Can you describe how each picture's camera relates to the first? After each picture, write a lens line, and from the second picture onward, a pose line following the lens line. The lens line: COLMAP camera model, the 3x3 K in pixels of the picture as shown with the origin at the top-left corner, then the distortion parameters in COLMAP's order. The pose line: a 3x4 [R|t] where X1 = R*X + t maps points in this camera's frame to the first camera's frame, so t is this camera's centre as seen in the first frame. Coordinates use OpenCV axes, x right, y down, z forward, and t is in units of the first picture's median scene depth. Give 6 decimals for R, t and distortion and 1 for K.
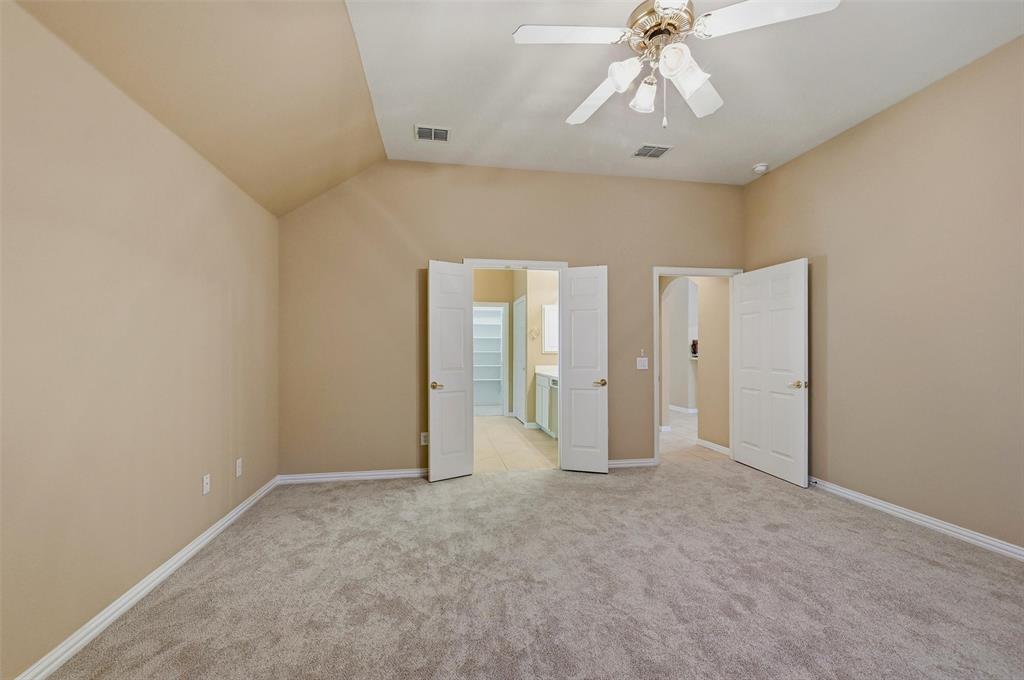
lens RADIAL K [[445.3, 0, 508.6], [0, 445.3, 348.2], [0, 0, 1]] dist [-0.000562, 0.000174]
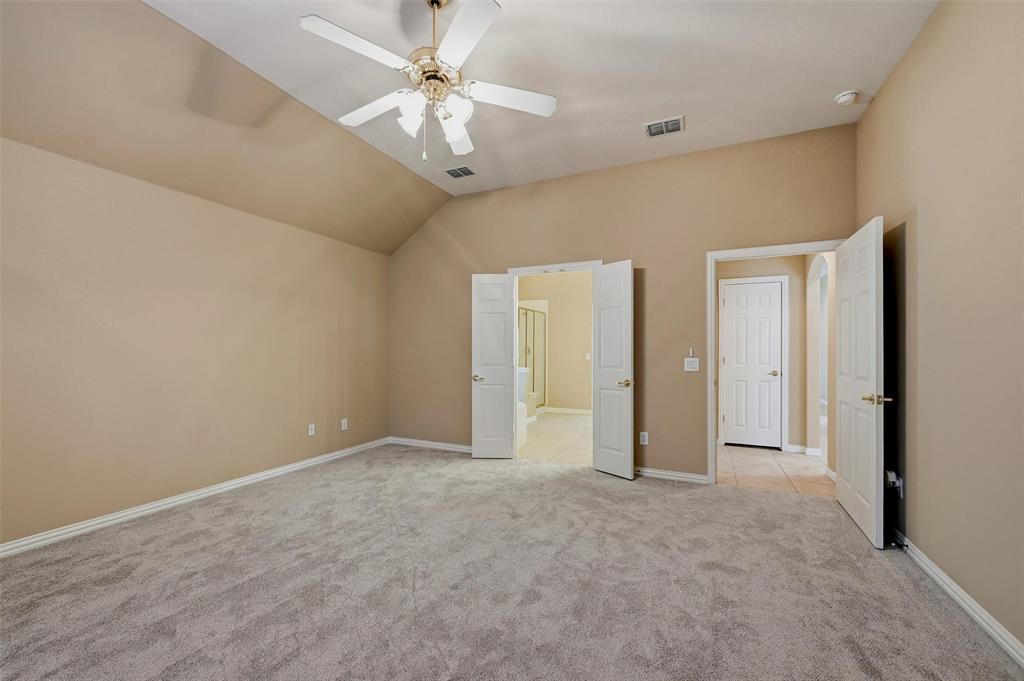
lens RADIAL K [[445.3, 0, 508.6], [0, 445.3, 348.7], [0, 0, 1]] dist [-0.000562, 0.000174]
pose [[0.792275, 0.000719, -0.610163, 0.718414], [-0.001681, 0.999998, -0.001004, 0.005742], [0.610162, 0.001821, 0.792275, 0.114926]]
